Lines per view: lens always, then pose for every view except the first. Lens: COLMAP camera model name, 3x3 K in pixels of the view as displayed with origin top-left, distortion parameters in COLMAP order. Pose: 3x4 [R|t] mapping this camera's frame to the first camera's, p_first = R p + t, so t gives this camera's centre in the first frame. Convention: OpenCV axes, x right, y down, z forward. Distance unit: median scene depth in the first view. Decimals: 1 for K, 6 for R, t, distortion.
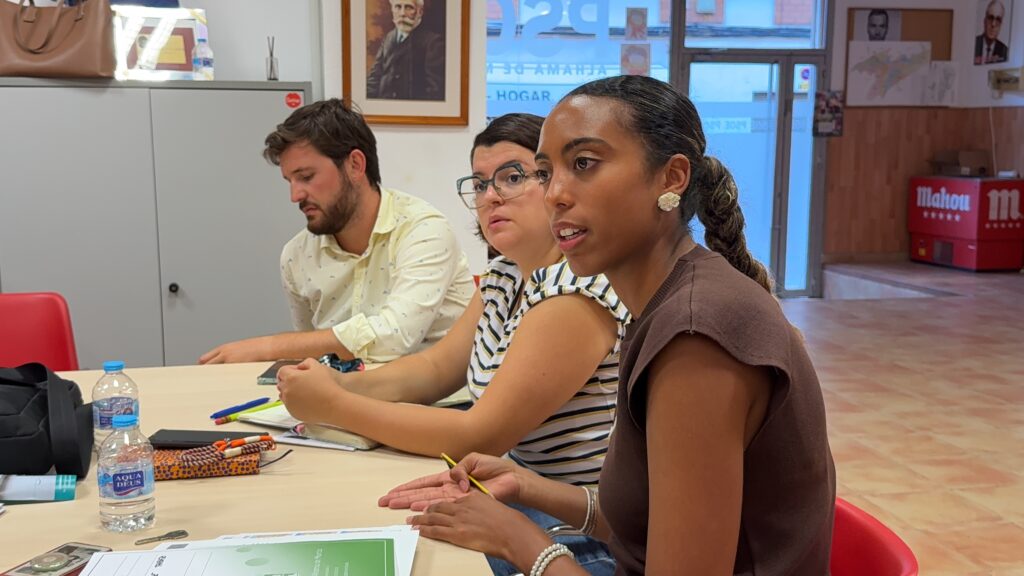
lens RADIAL K [[1113.0, 0, 511.7], [0, 1113.0, 291.1], [0, 0, 1]] dist [0.085949, 0.000000]
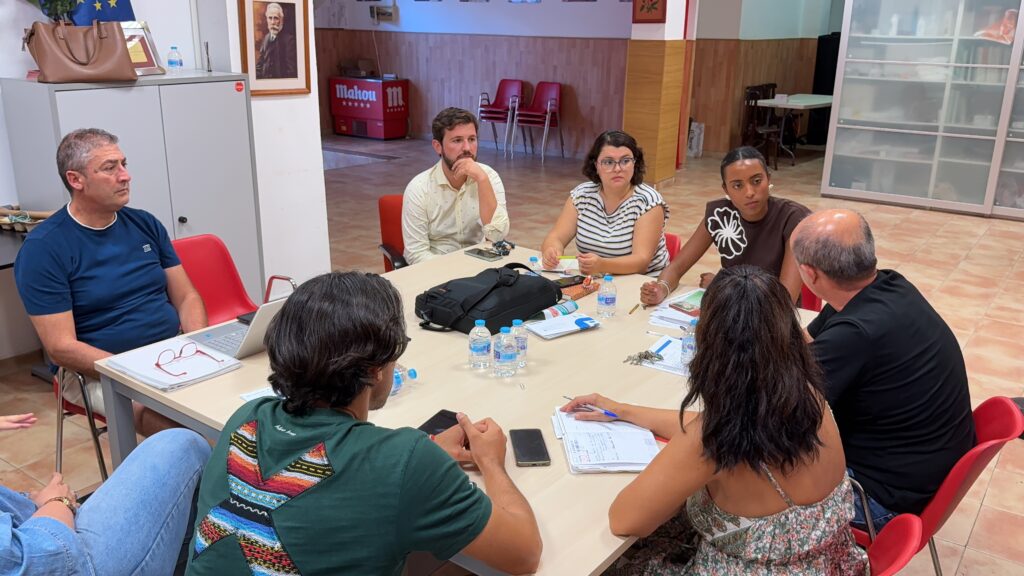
lens RADIAL K [[845.6, 0, 511.5], [0, 845.6, 288.6], [0, 0, 1]] dist [-0.005742, -0.005204]
pose [[0.776310, -0.178022, 0.604691, -0.201072], [0.073451, 0.978304, 0.193718, -0.030106], [-0.626057, -0.105970, 0.772543, -0.045697]]
